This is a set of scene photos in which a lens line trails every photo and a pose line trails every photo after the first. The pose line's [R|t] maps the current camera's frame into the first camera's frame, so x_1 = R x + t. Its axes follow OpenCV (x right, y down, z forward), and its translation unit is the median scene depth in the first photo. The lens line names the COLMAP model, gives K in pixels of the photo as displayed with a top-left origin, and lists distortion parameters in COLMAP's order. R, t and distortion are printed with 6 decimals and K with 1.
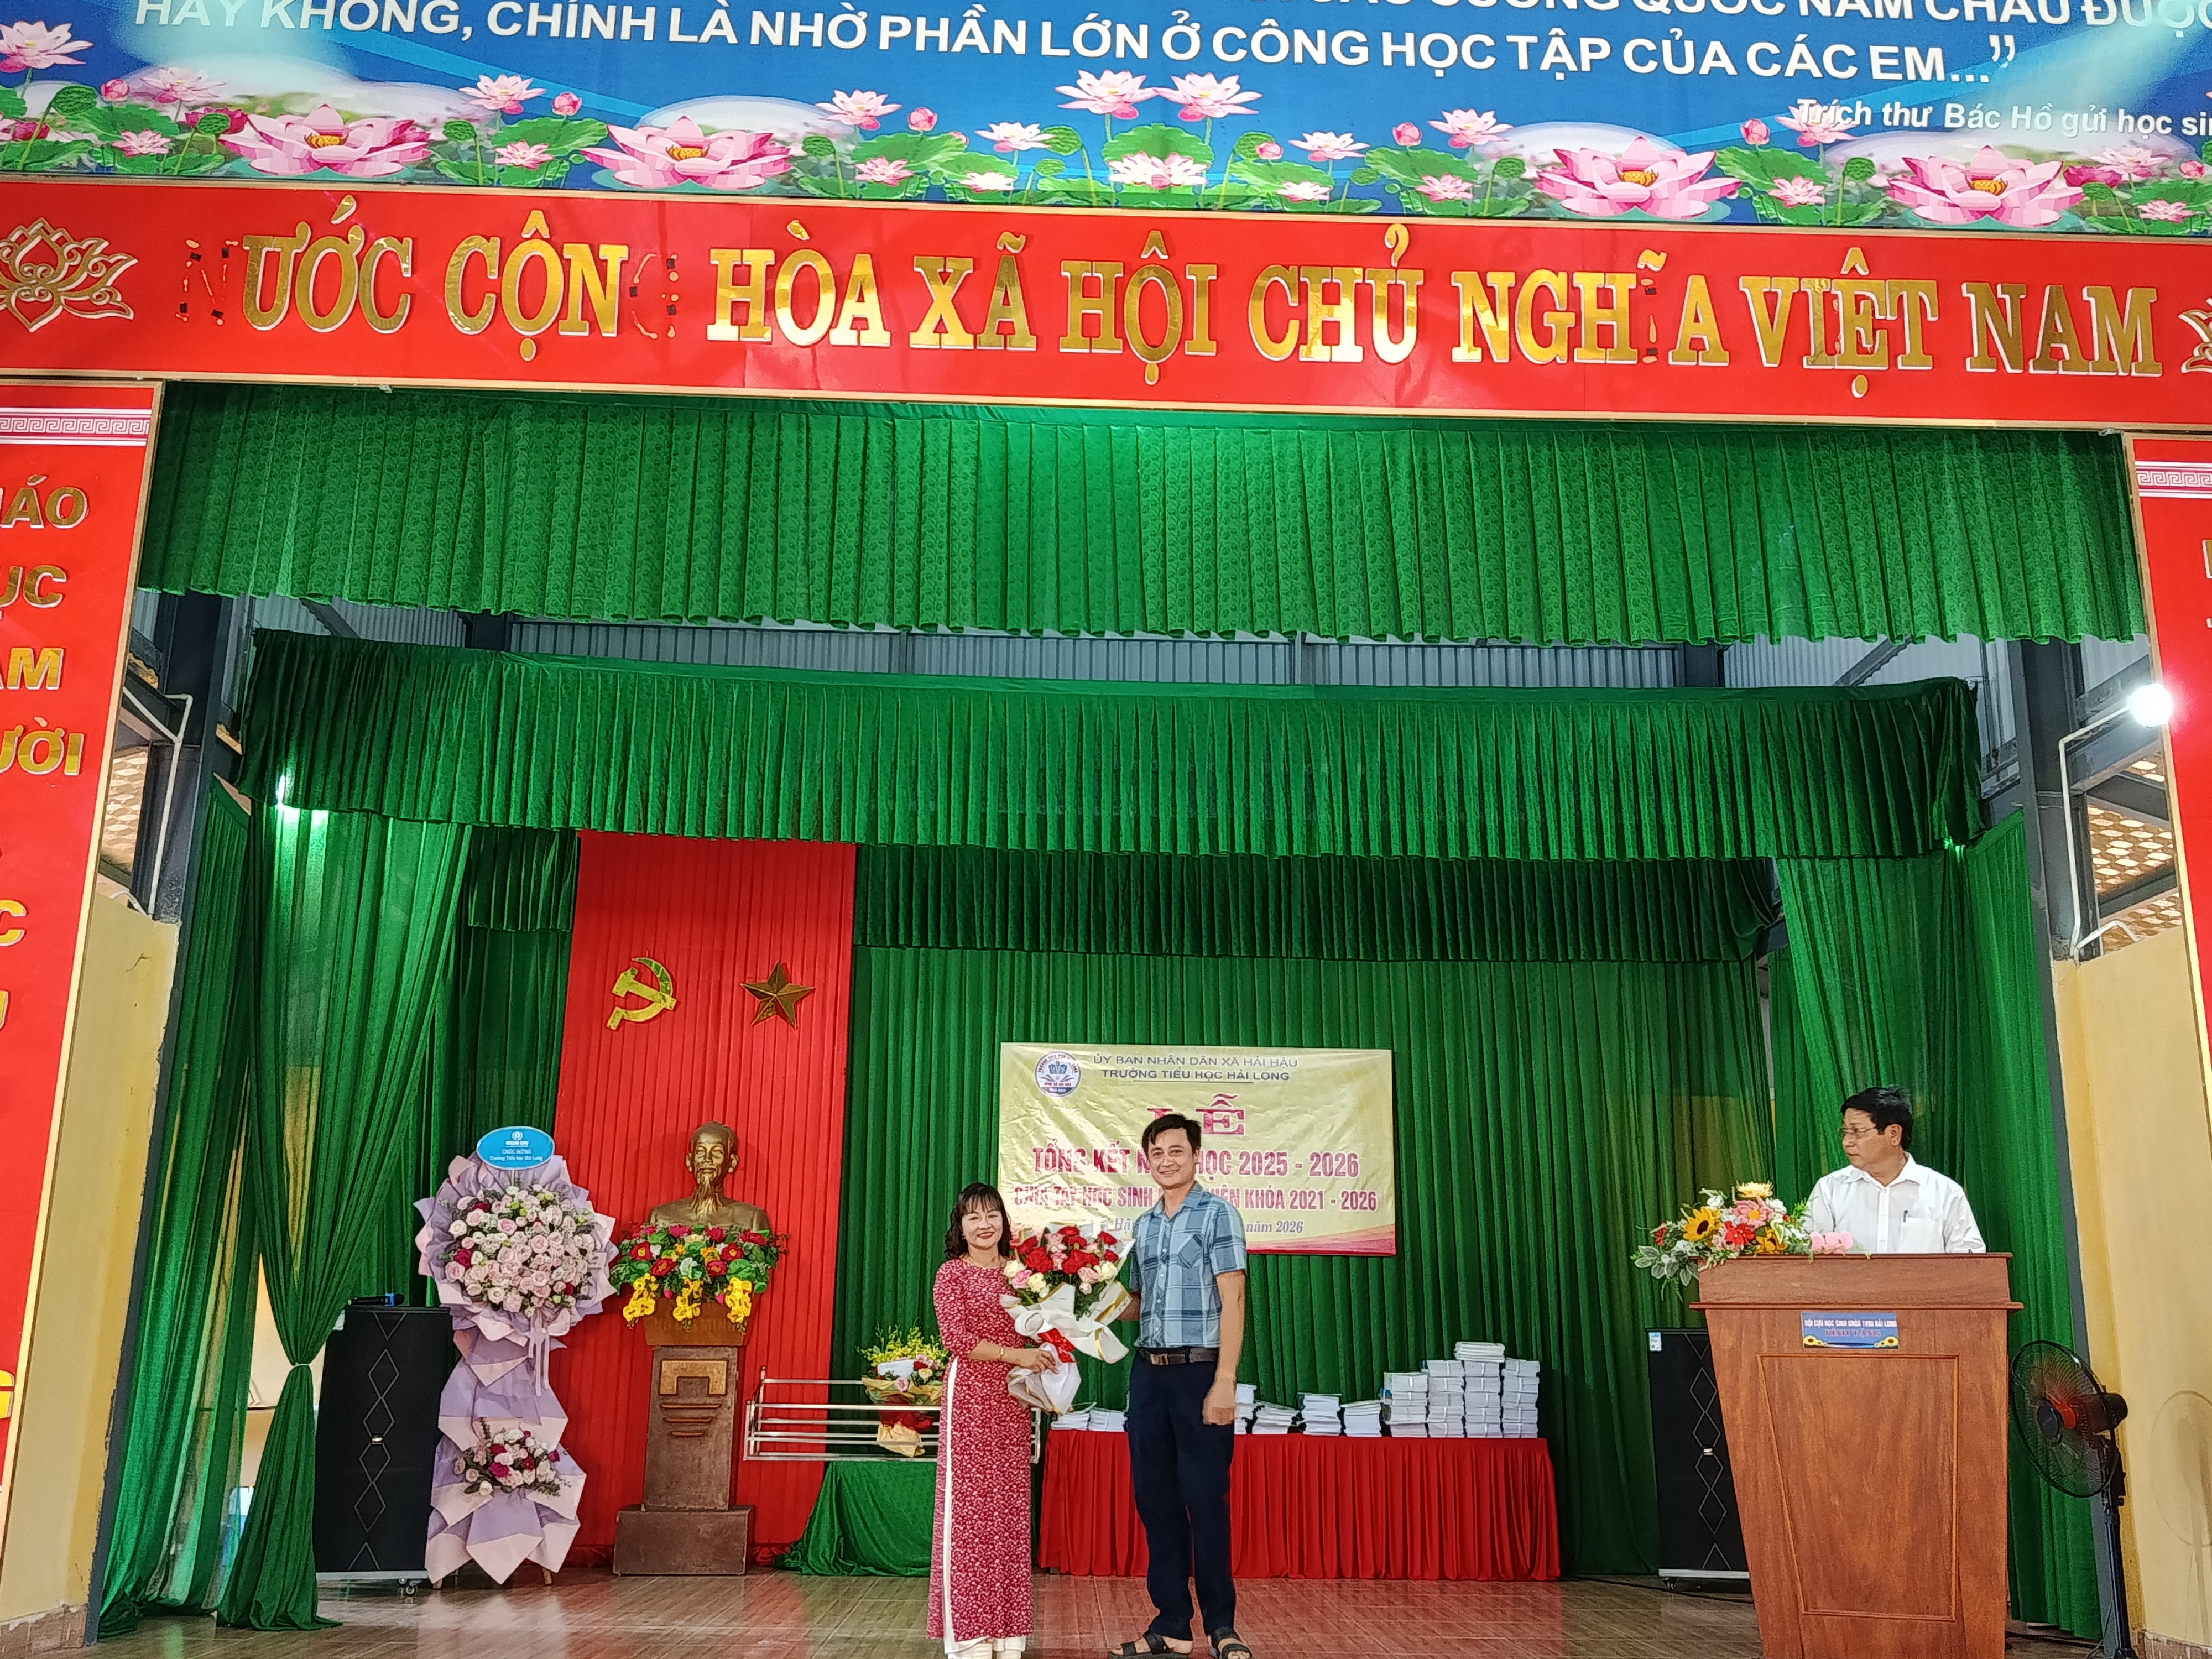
lens RADIAL K [[2065.8, 0, 1106.0], [0, 2065.8, 829.5], [0, 0, 1]] dist [0.130693, -0.261097]
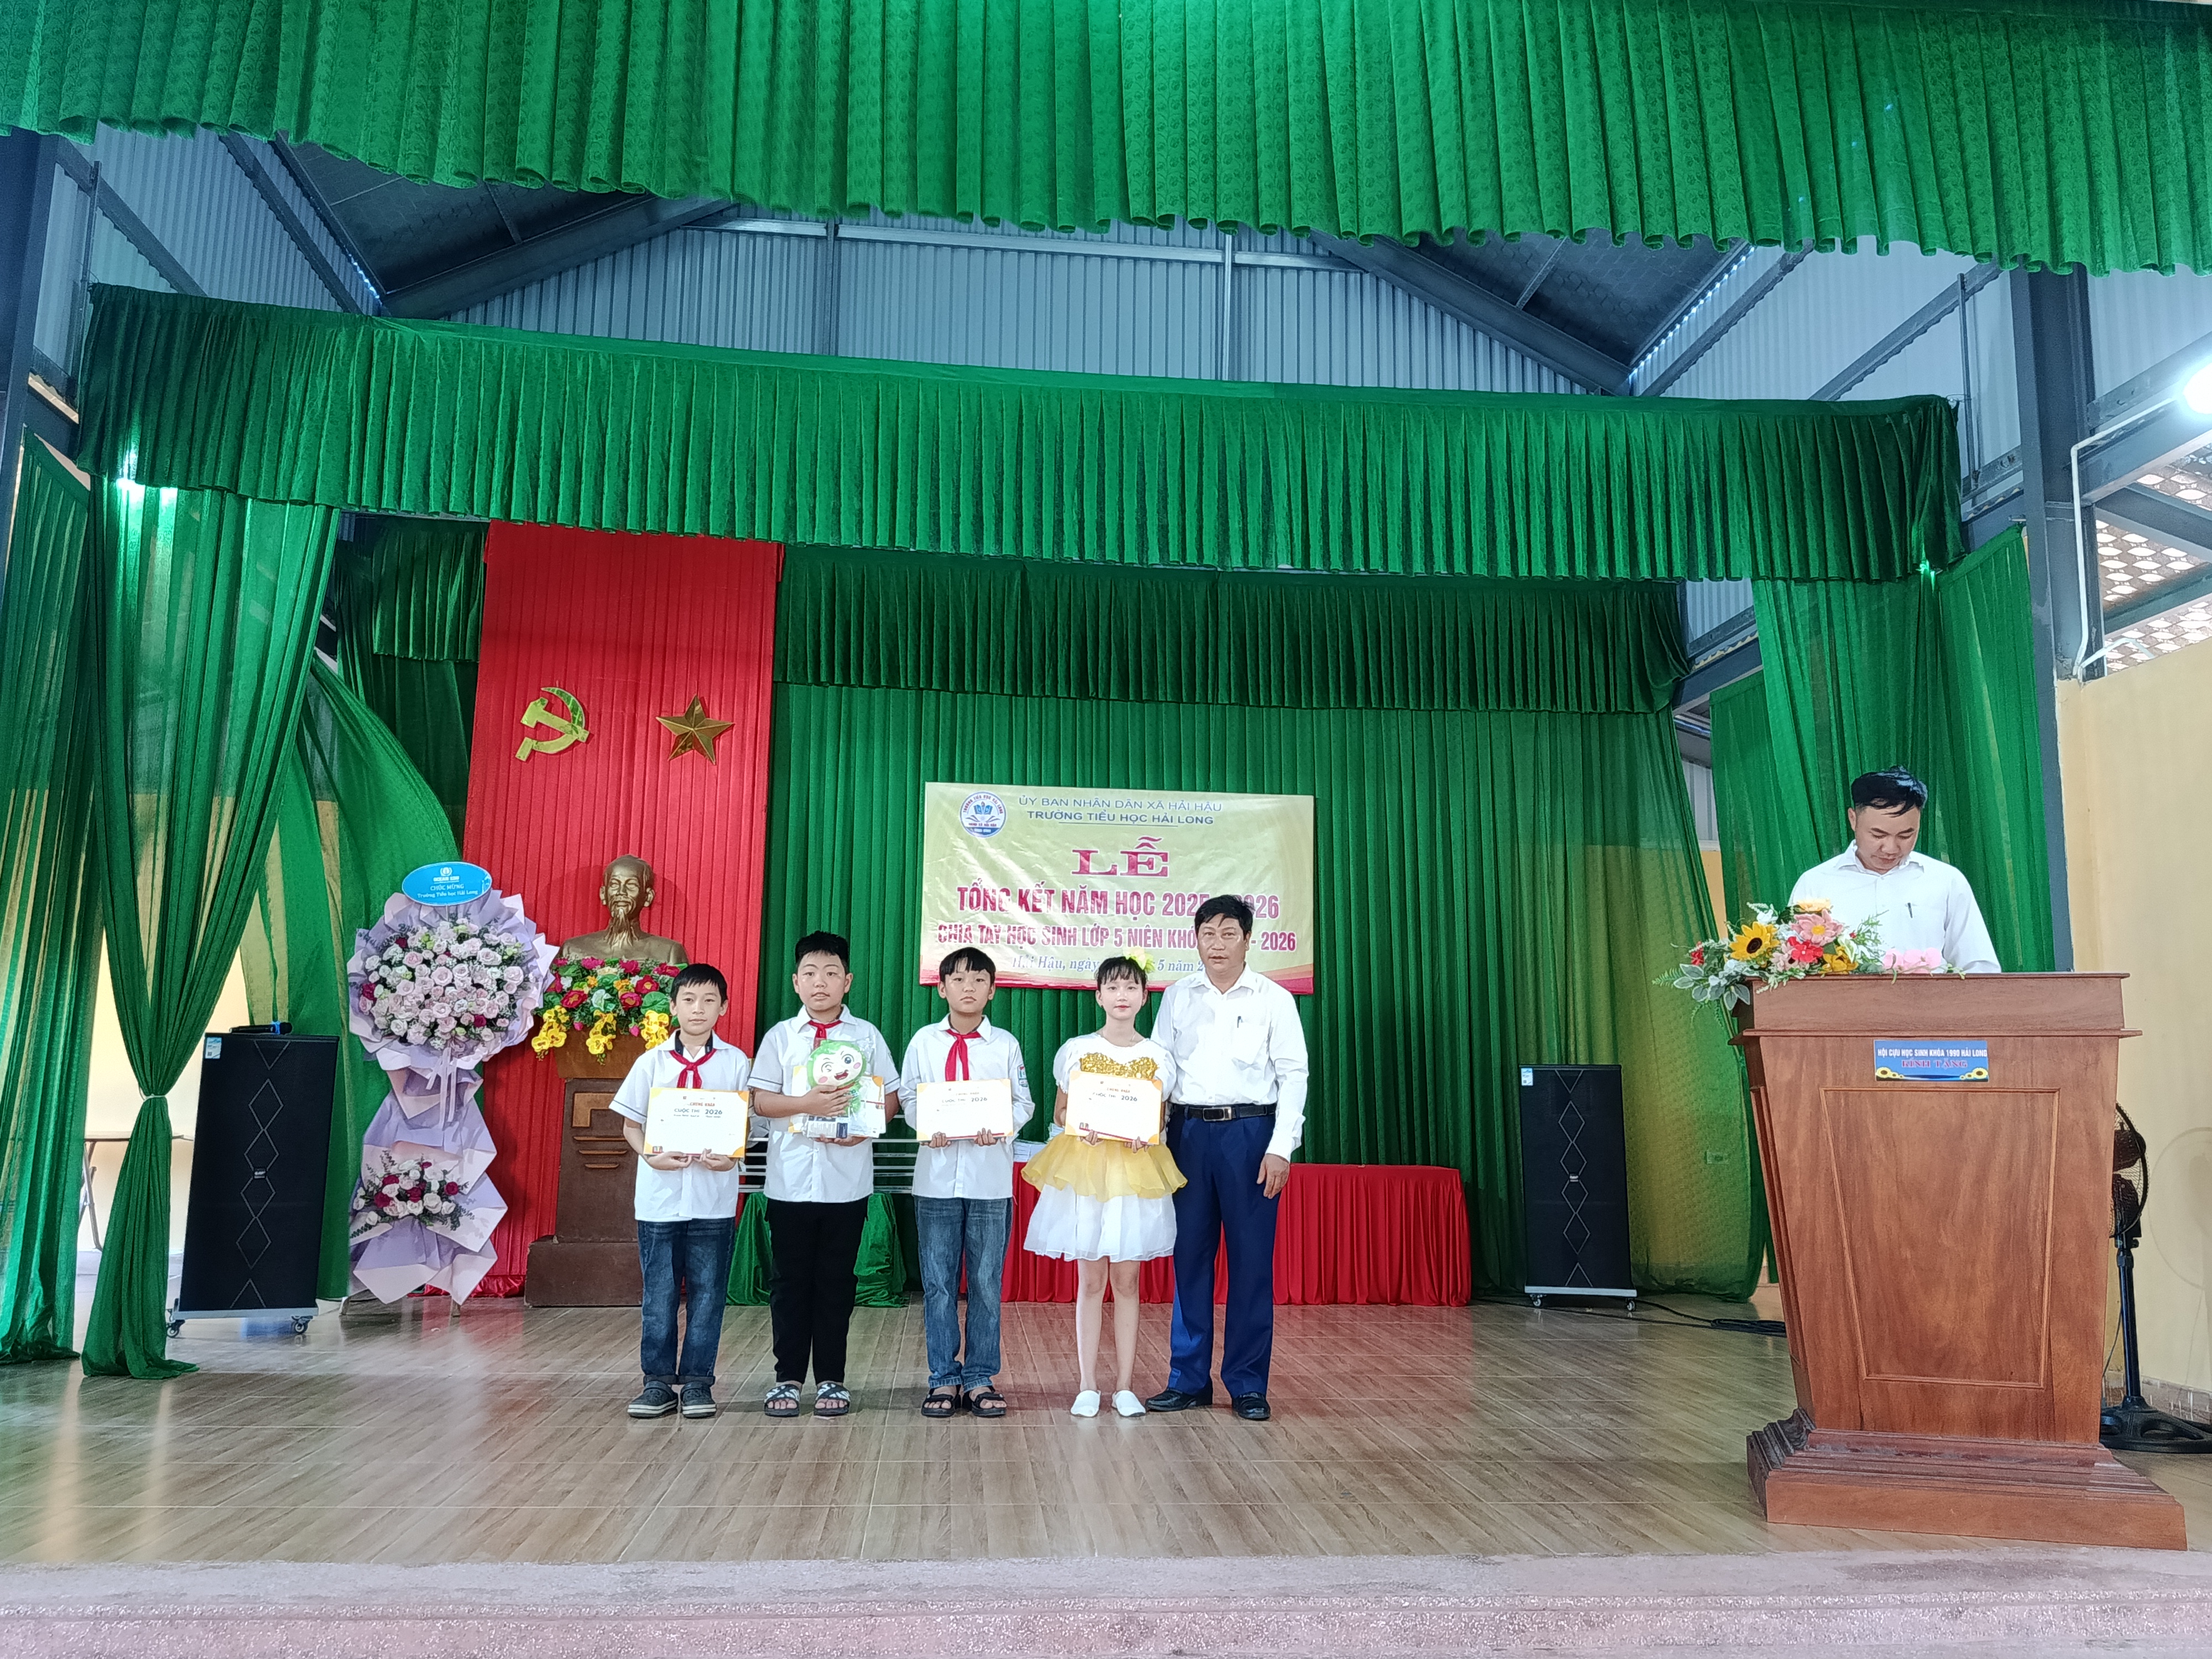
lens RADIAL K [[1727.8, 0, 1106.0], [0, 1727.8, 829.5], [0, 0, 1]] dist [0.096586, -0.176740]
pose [[0.997902, 0.012927, 0.063446, -0.022666], [-0.019038, 0.995135, 0.096667, 0.059921], [-0.061888, -0.097672, 0.993292, 0.233332]]
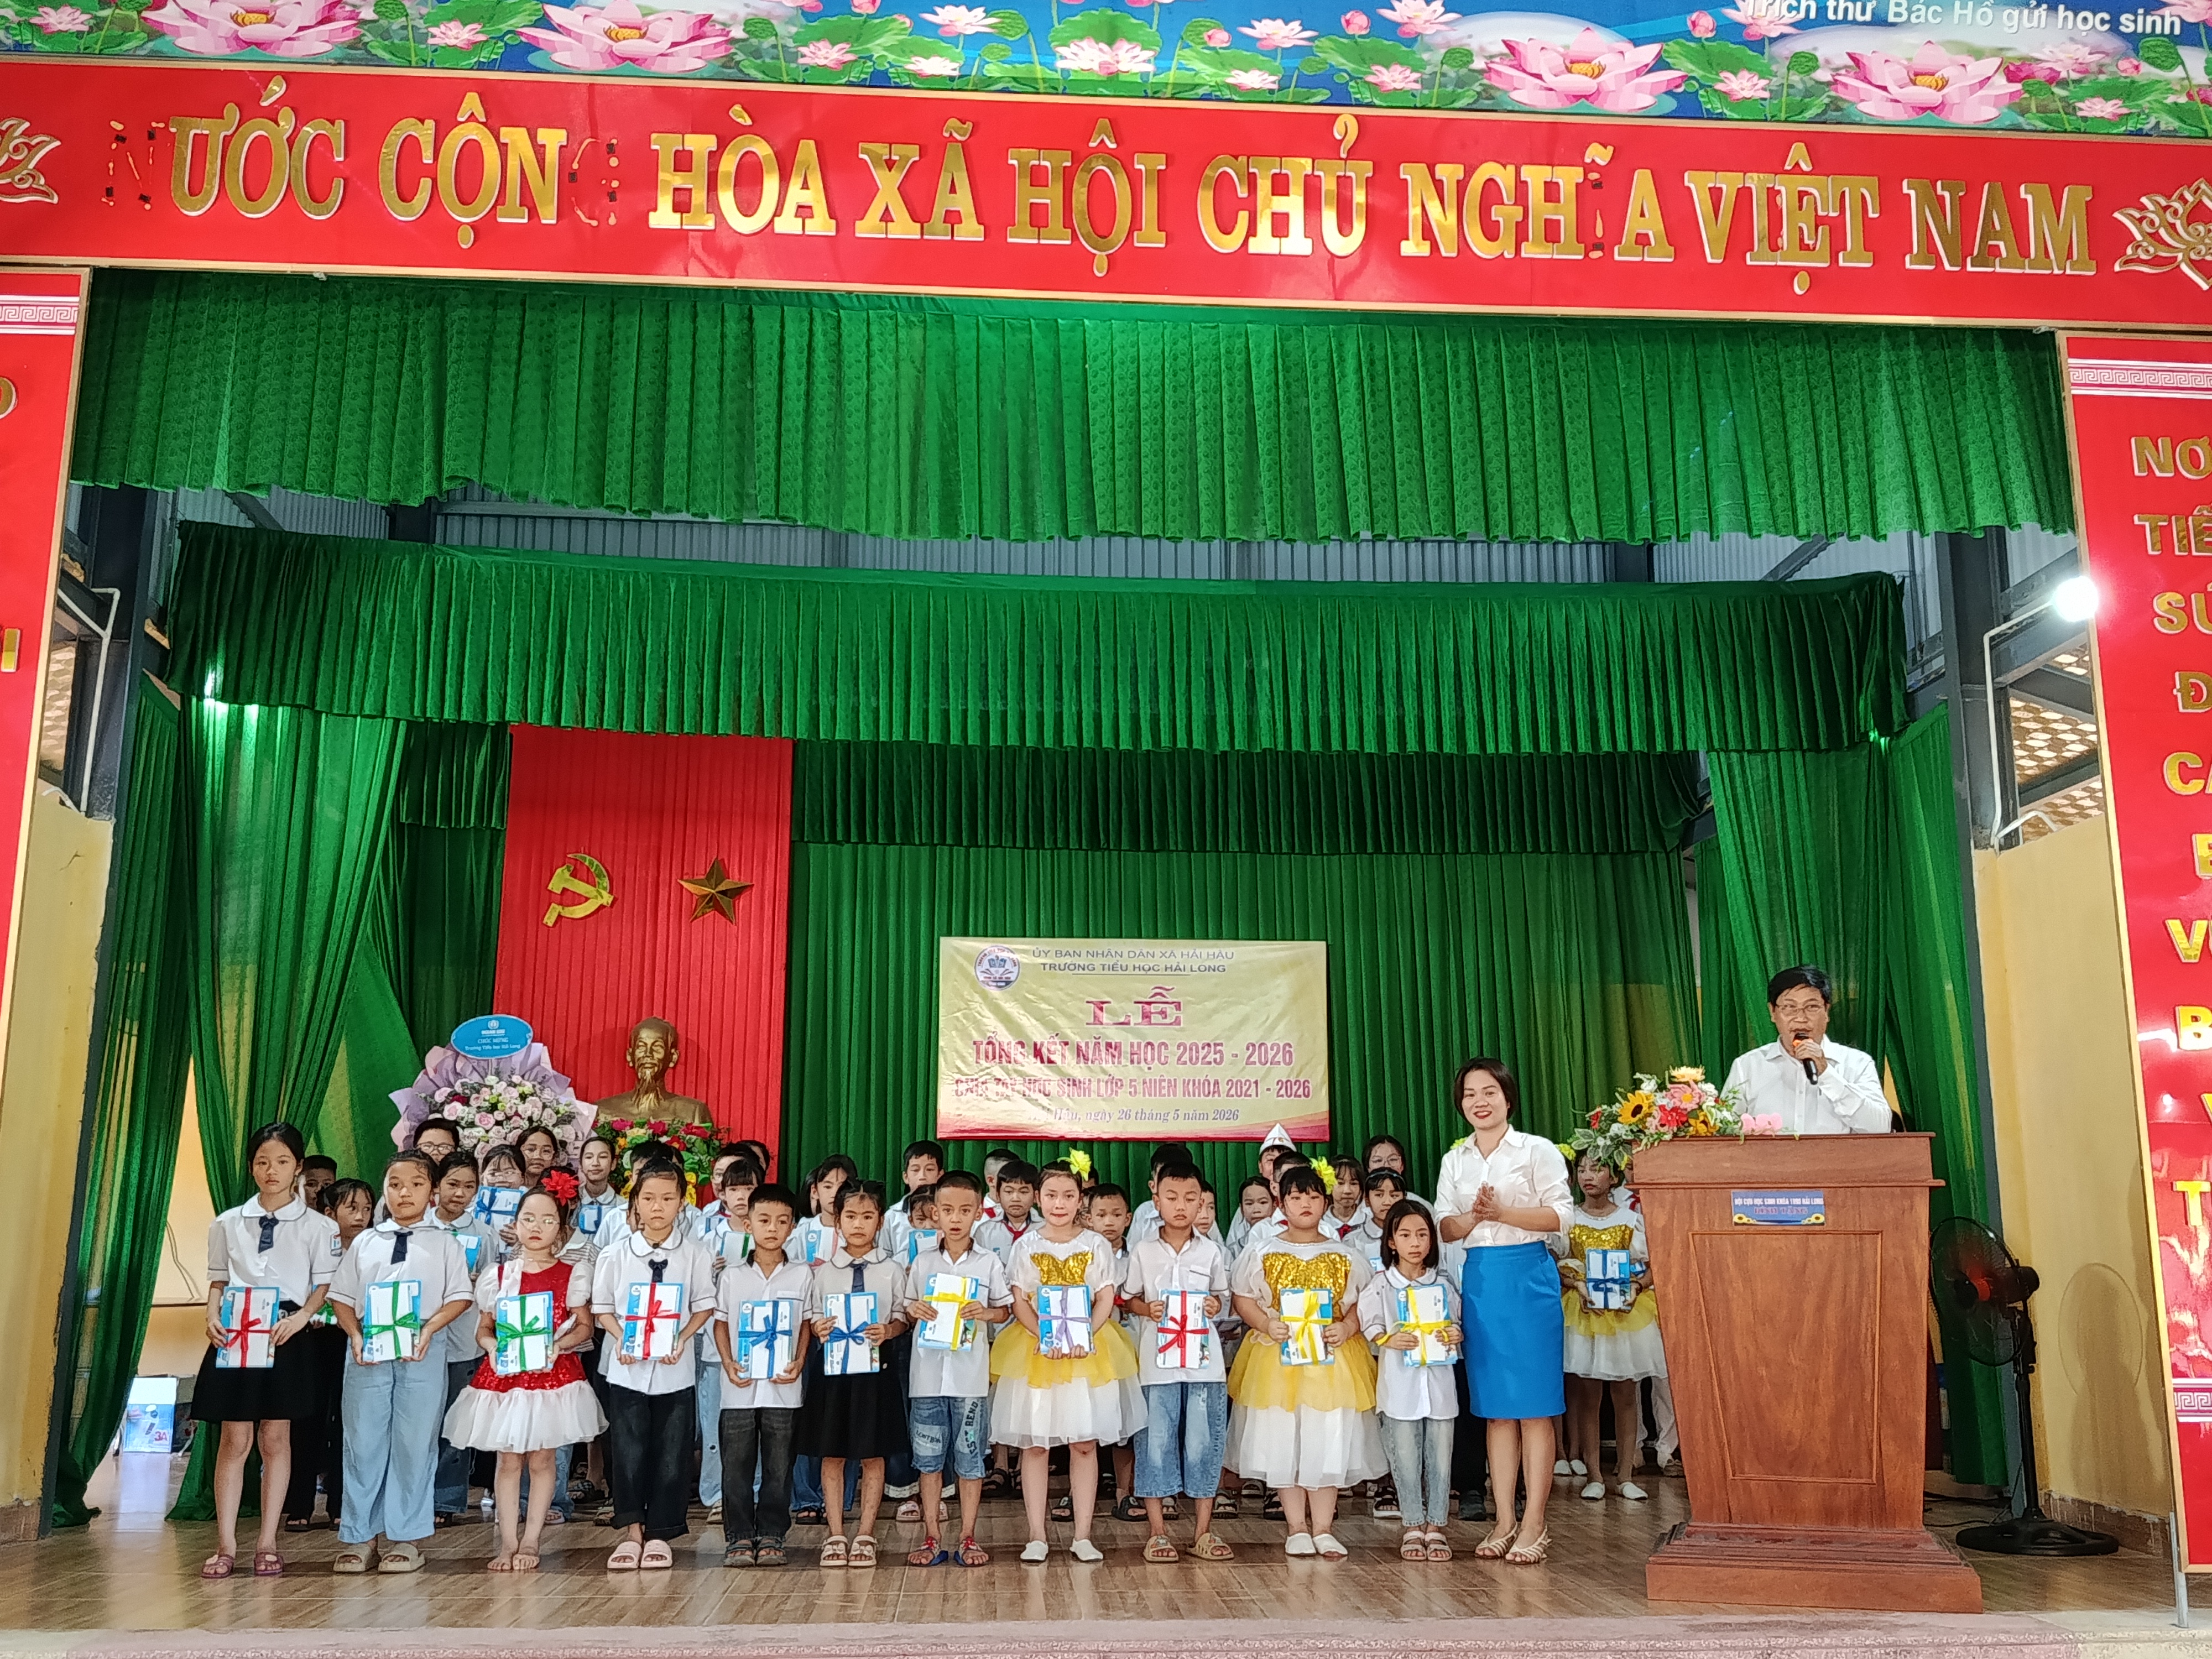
lens RADIAL K [[2065.8, 0, 1106.0], [0, 2065.8, 829.5], [0, 0, 1]] dist [0.130693, -0.261097]
pose [[0.999290, -0.004079, 0.037448, -0.010477], [0.002159, 0.998687, 0.051175, -0.000822], [-0.037607, -0.051058, 0.997987, -0.005671]]
